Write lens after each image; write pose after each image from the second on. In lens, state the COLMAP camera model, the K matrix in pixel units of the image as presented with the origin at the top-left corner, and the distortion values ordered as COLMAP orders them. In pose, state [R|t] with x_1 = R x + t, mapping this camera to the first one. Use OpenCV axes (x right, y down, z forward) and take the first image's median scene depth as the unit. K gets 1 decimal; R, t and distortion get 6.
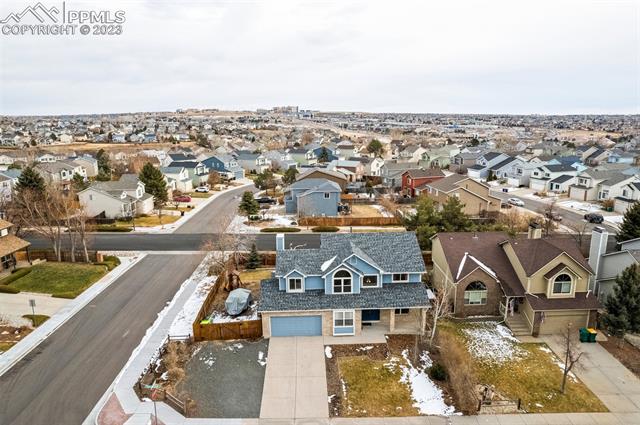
lens RADIAL K [[437.1, 0, 329.1], [0, 437.1, 213.2], [0, 0, 1]] dist [-0.081630, 0.070562]
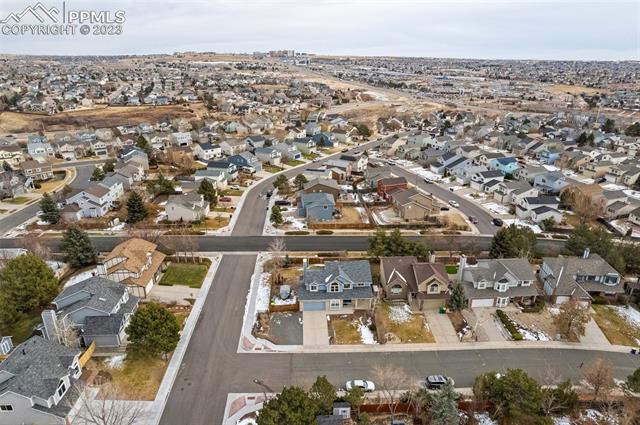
lens RADIAL K [[416.7, 0, 335.2], [0, 416.7, 213.2], [0, 0, 1]] dist [-0.070450, 0.048398]
pose [[0.999500, 0.009431, 0.030171, -0.016100], [-0.013643, 0.989688, 0.142587, -0.238633], [-0.028515, -0.142927, 0.989322, -0.486238]]
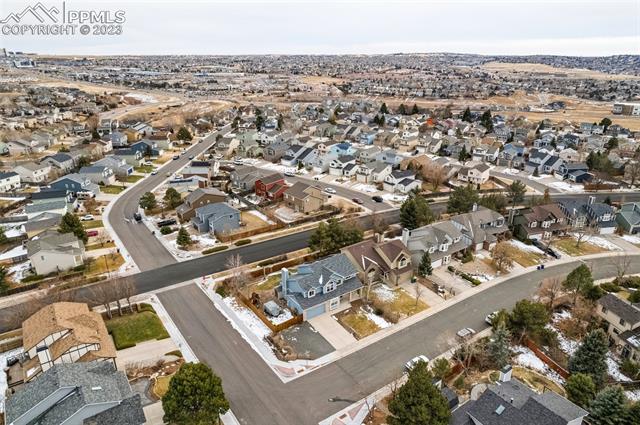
lens RADIAL K [[416.7, 0, 335.2], [0, 416.7, 213.2], [0, 0, 1]] dist [-0.070450, 0.048398]
pose [[0.831394, -0.186238, 0.523546, -0.447599], [0.108753, 0.978478, 0.175369, -0.261881], [-0.544938, -0.088863, 0.833754, -0.341954]]
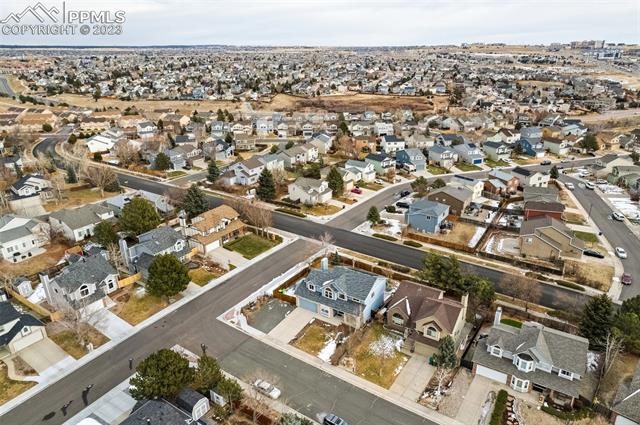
lens RADIAL K [[437.1, 0, 329.1], [0, 437.1, 213.2], [0, 0, 1]] dist [-0.081630, 0.070562]
pose [[0.812556, 0.213423, -0.542405, 0.501822], [-0.128831, 0.973300, 0.189973, -0.285780], [0.568468, -0.084485, 0.818356, -0.327357]]
